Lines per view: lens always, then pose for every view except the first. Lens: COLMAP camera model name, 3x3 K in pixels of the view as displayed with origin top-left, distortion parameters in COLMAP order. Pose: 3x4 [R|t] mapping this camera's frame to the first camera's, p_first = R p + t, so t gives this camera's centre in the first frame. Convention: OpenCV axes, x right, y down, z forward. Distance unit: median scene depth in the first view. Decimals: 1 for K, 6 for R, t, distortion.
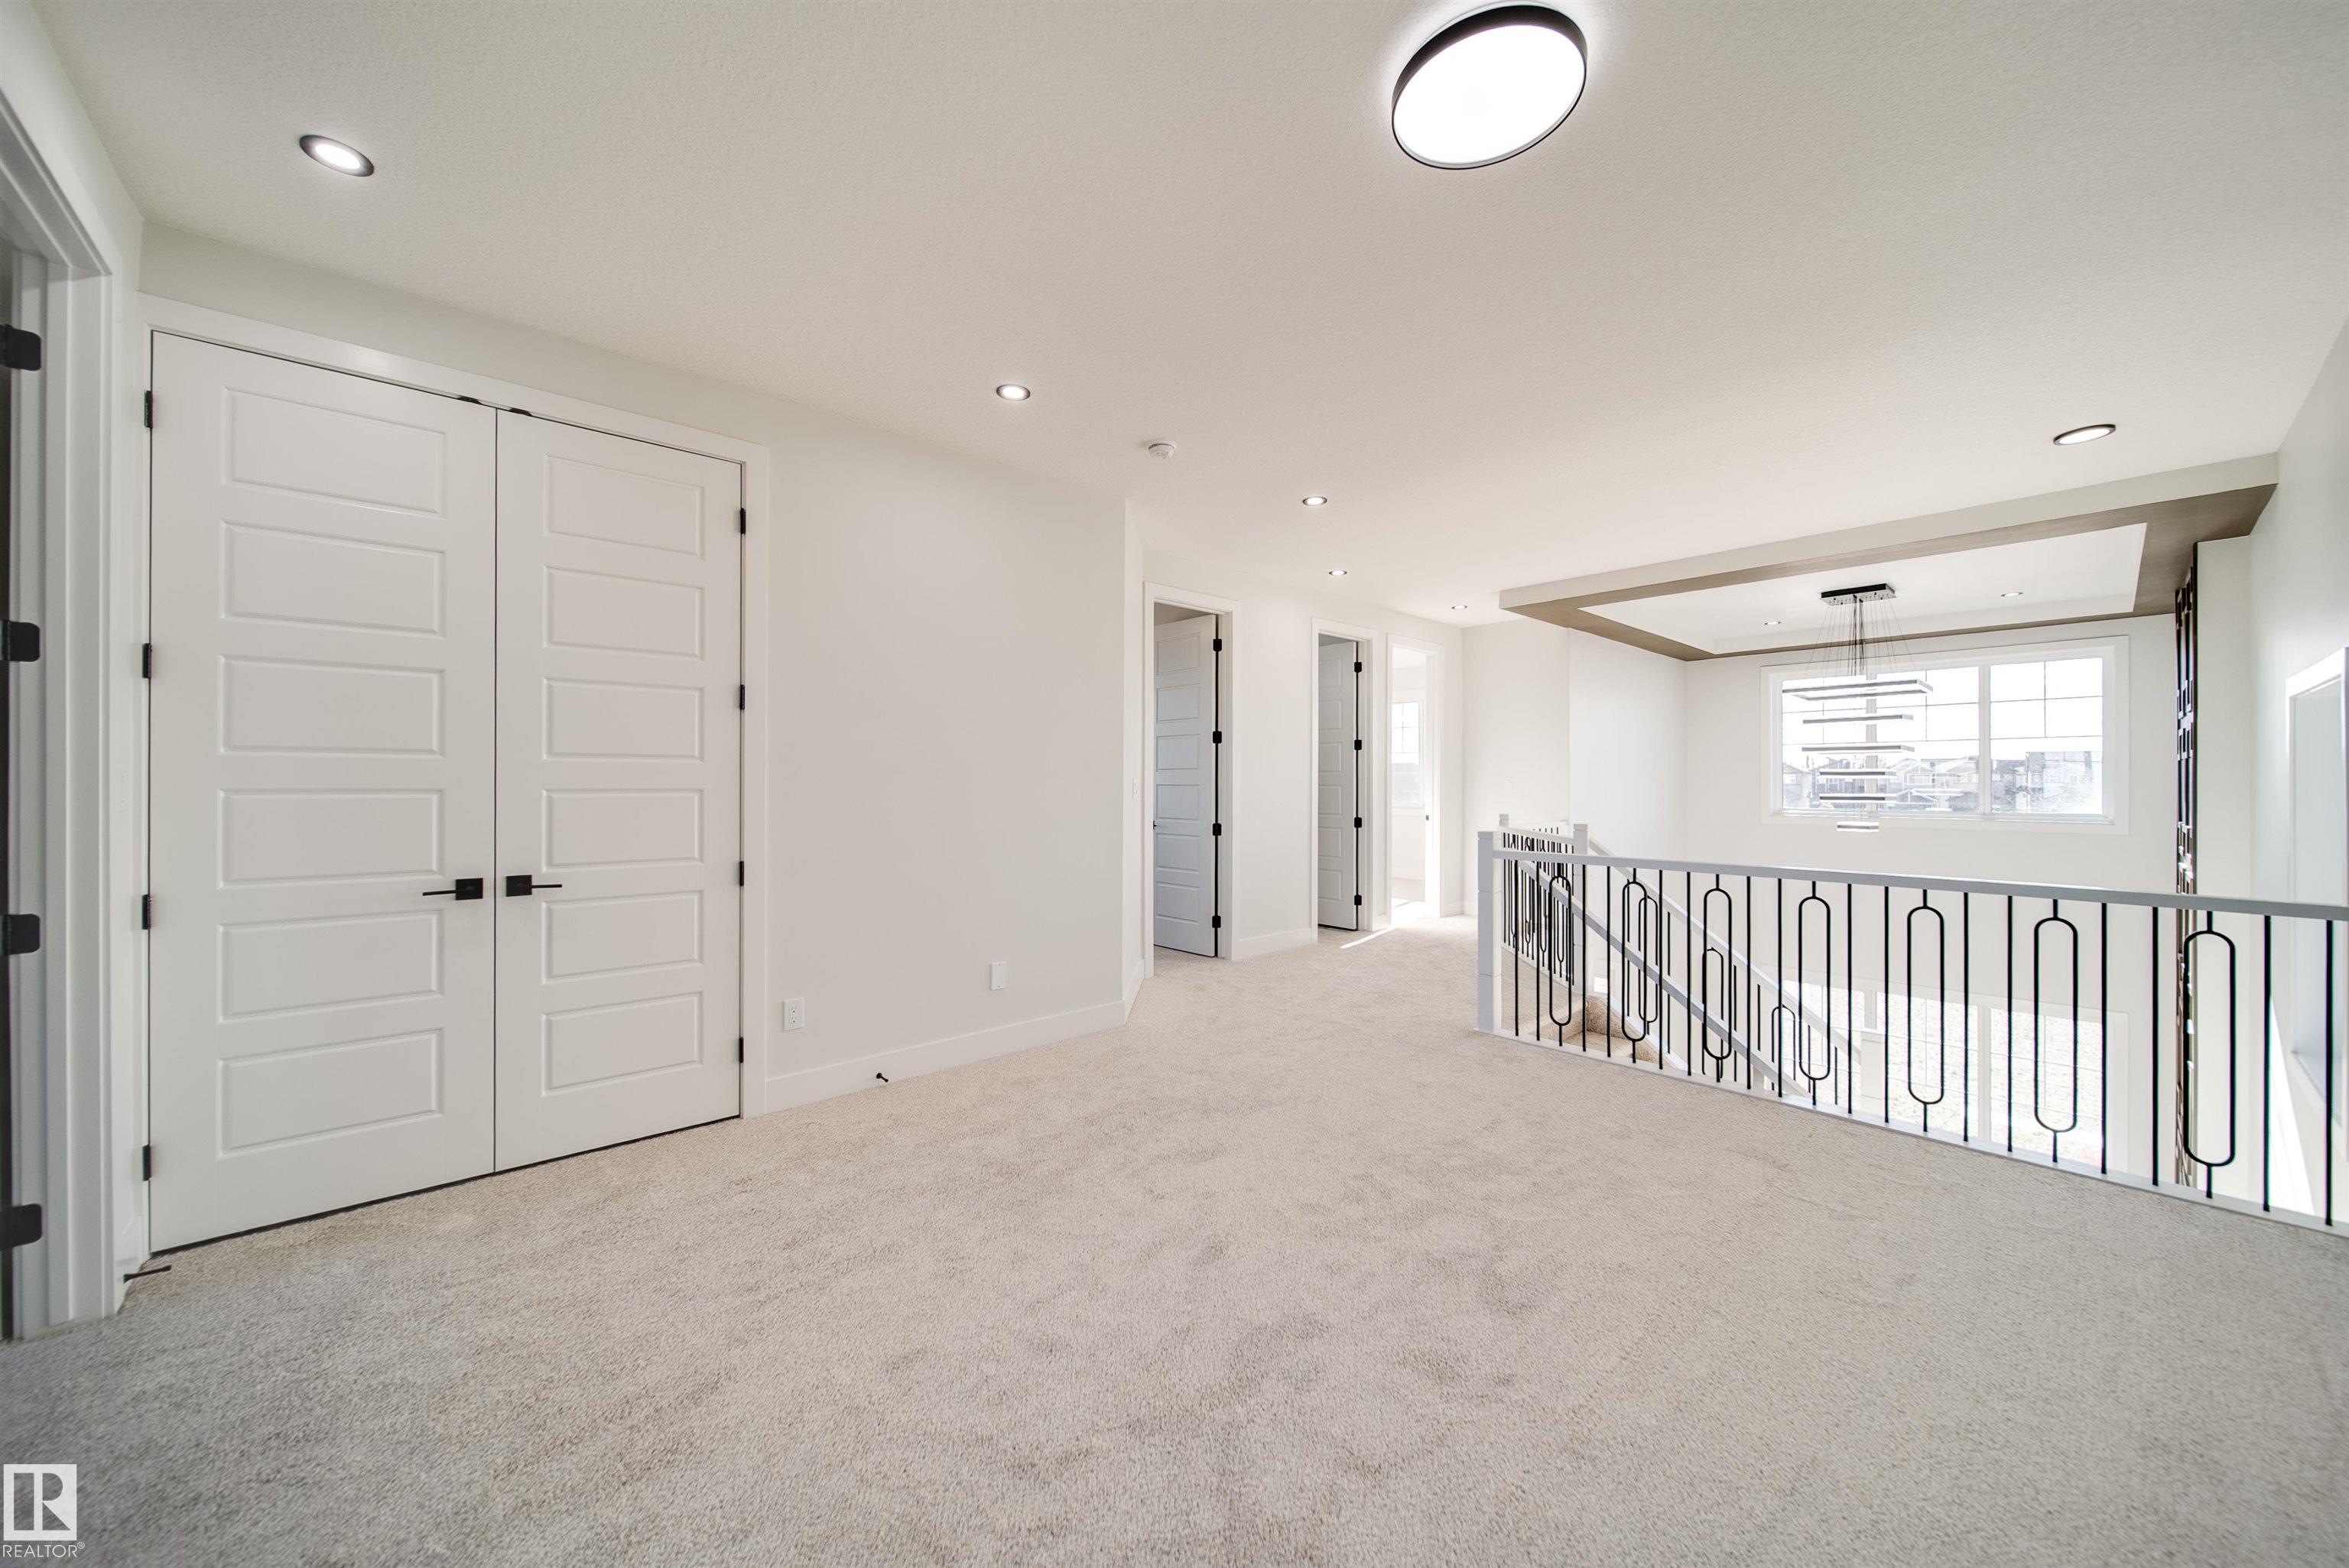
lens RADIAL K [[828.2, 0, 1174.7], [0, 828.2, 768.2], [0, 0, 1]] dist [0.001380, -0.003887]
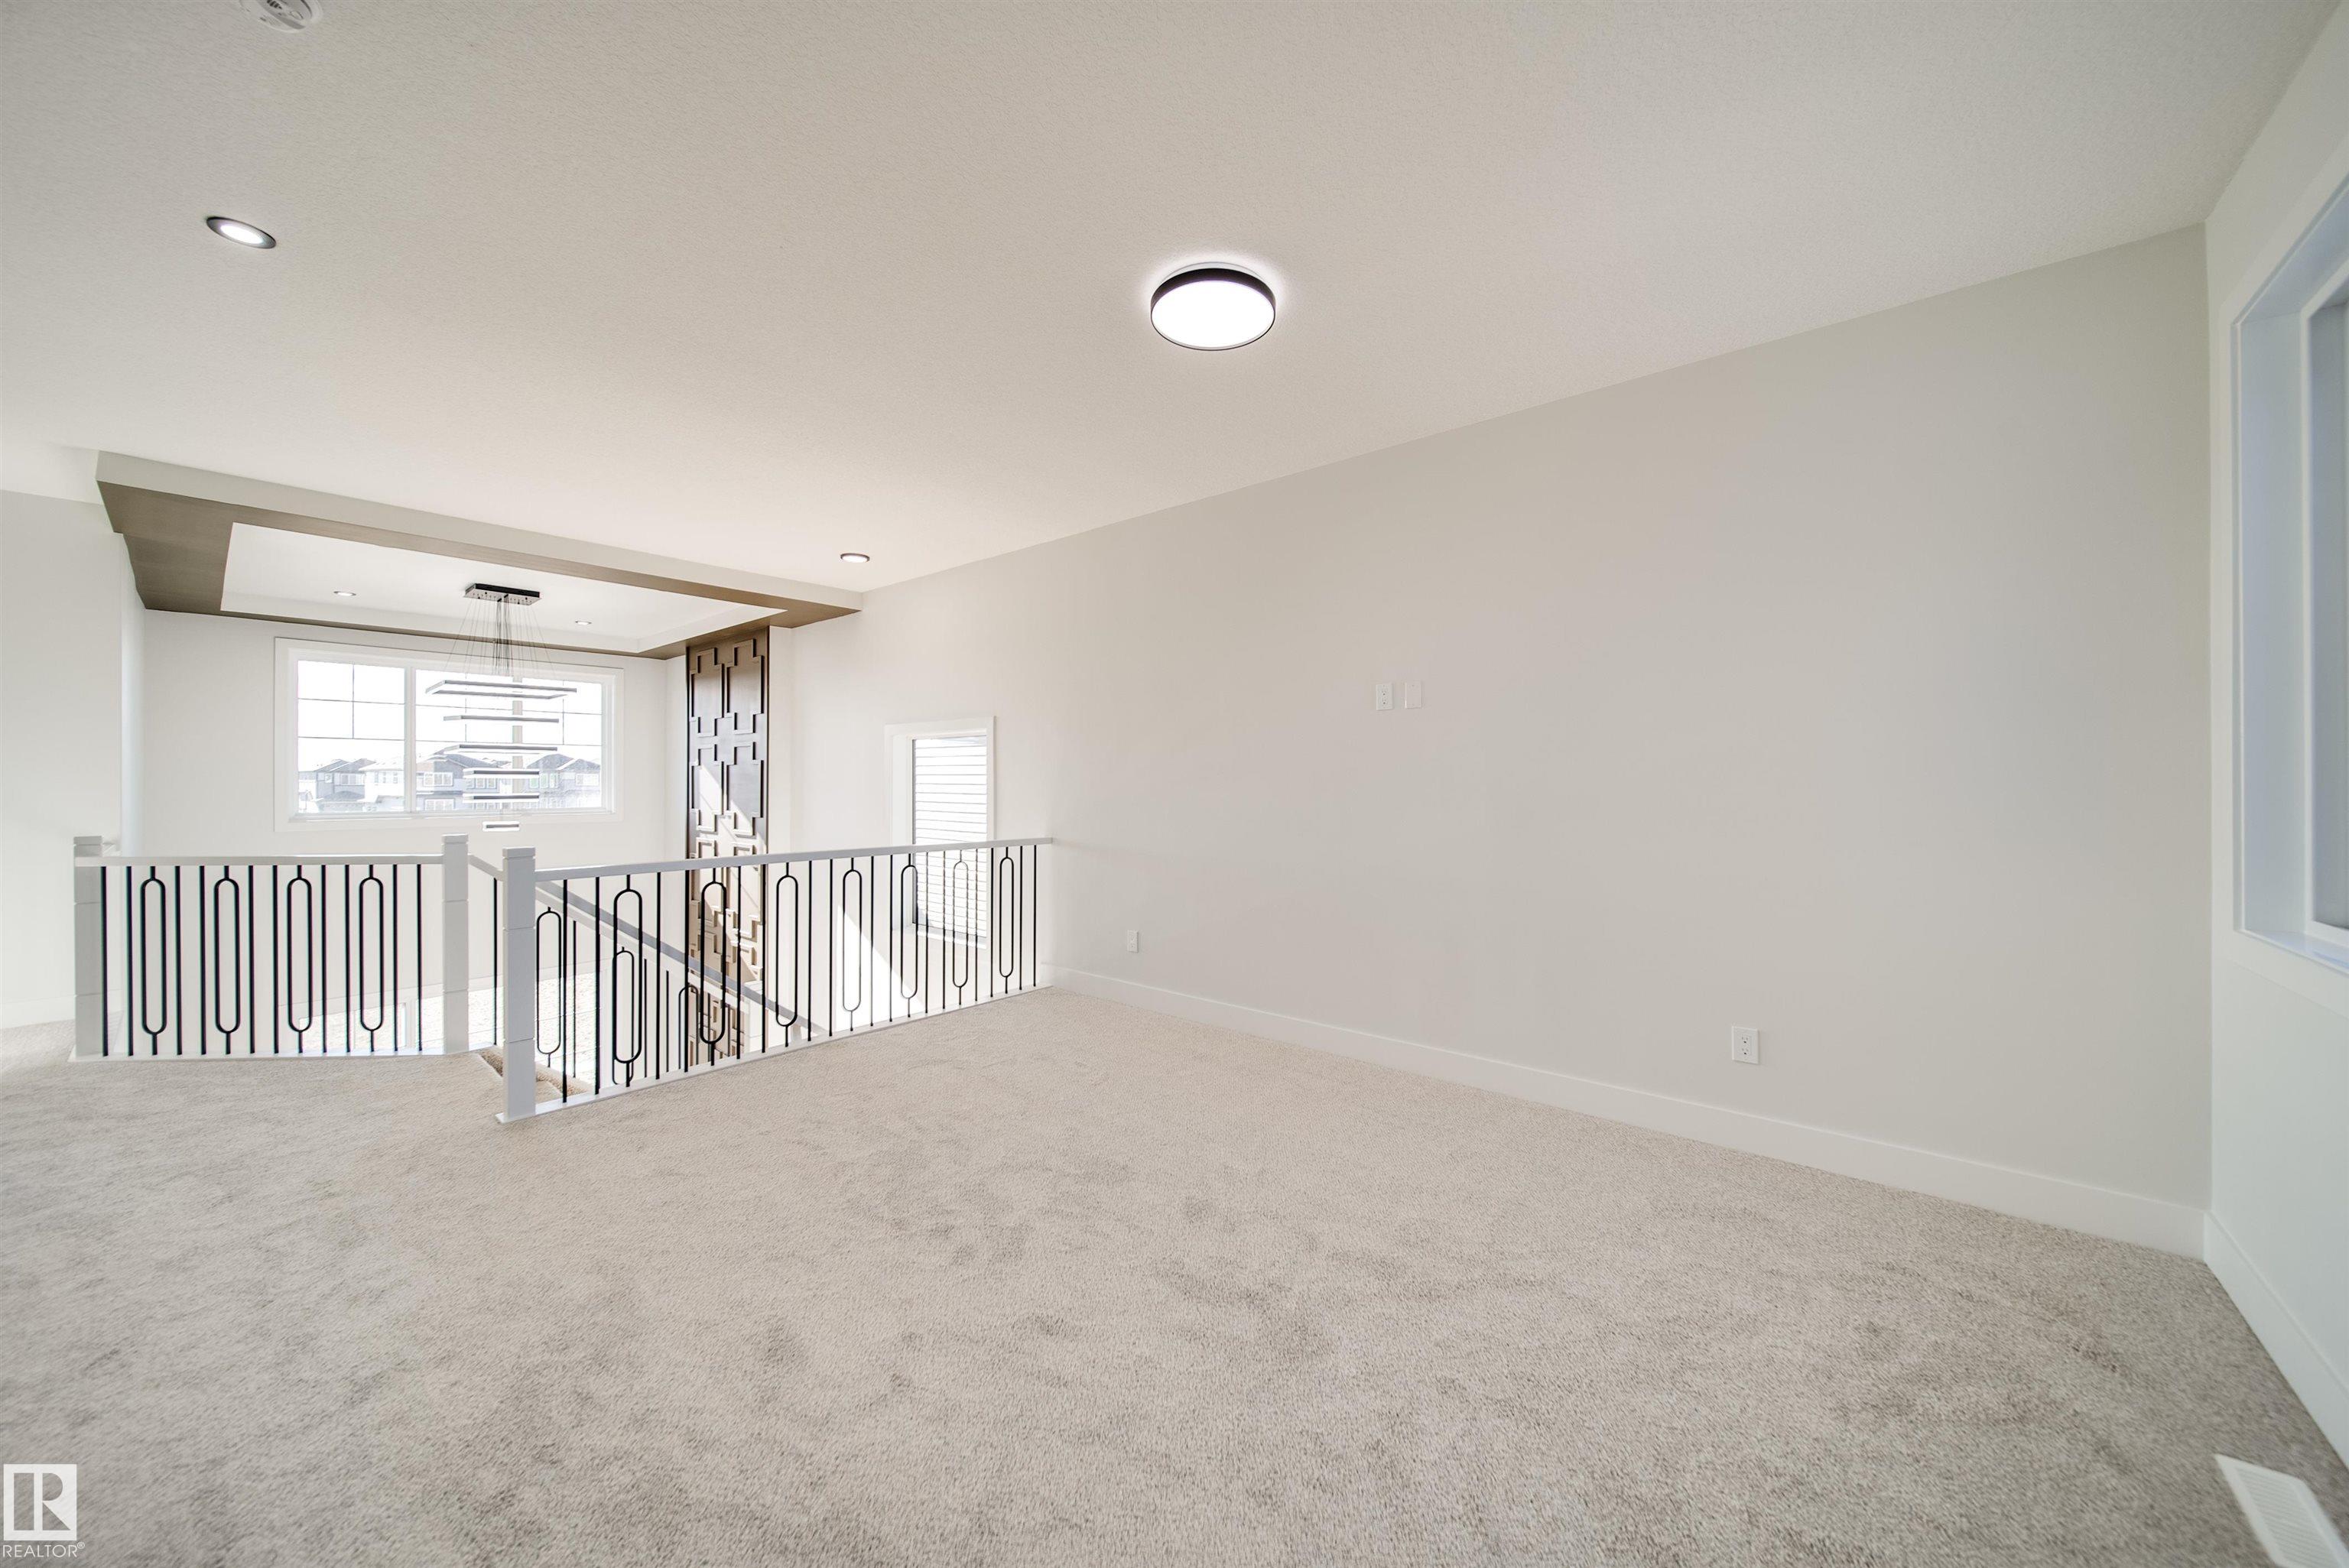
lens RADIAL K [[828.2, 0, 1174.7], [0, 828.2, 768.2], [0, 0, 1]] dist [0.001380, -0.003887]
pose [[-0.144951, 0.014782, 0.989328, -0.288704], [-0.014311, 0.999752, -0.017034, 0.006043], [-0.989335, -0.016628, -0.144704, 0.346142]]
